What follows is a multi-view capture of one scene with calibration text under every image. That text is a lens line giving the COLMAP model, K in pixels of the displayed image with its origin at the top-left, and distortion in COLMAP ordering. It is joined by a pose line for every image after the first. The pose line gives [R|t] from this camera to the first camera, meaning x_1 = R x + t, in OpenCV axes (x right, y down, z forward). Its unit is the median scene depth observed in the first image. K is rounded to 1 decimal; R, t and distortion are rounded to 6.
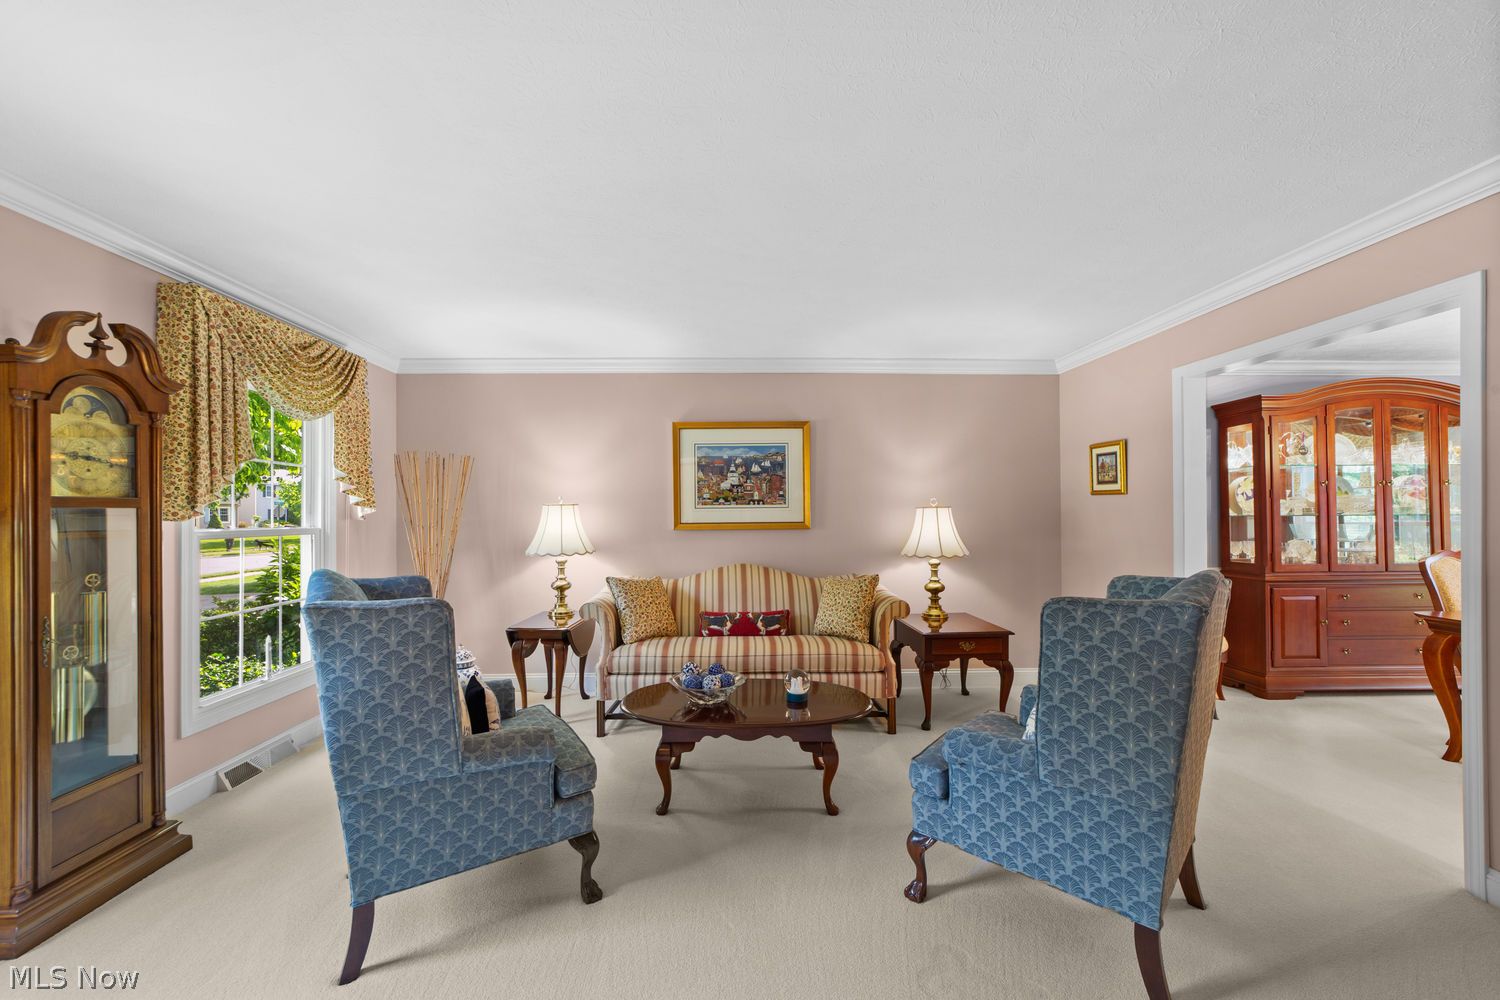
lens RADIAL K [[575.4, 0, 741.9], [0, 575.4, 506.5], [0, 0, 1]] dist [-0.019203, 0.008681]
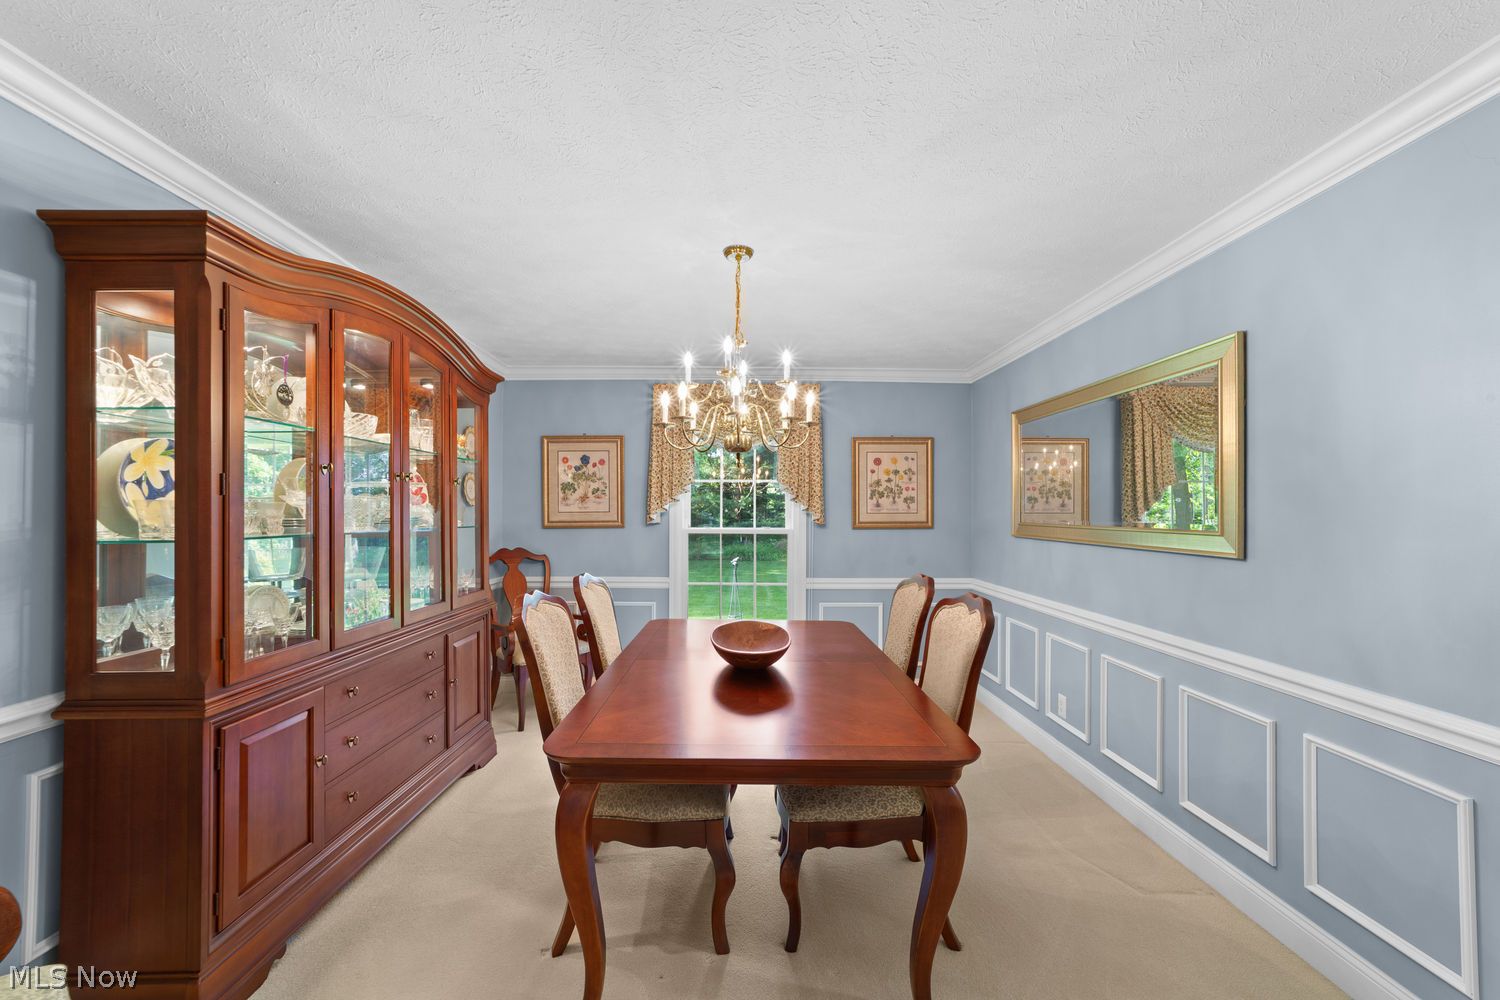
lens RADIAL K [[575.4, 0, 741.9], [0, 575.4, 506.5], [0, 0, 1]] dist [-0.019203, 0.008681]
pose [[0.012310, 0.014637, 0.999817, 0.510541], [-0.010600, 0.999839, -0.014506, -0.004558], [-0.999868, -0.010420, 0.012464, 0.599868]]
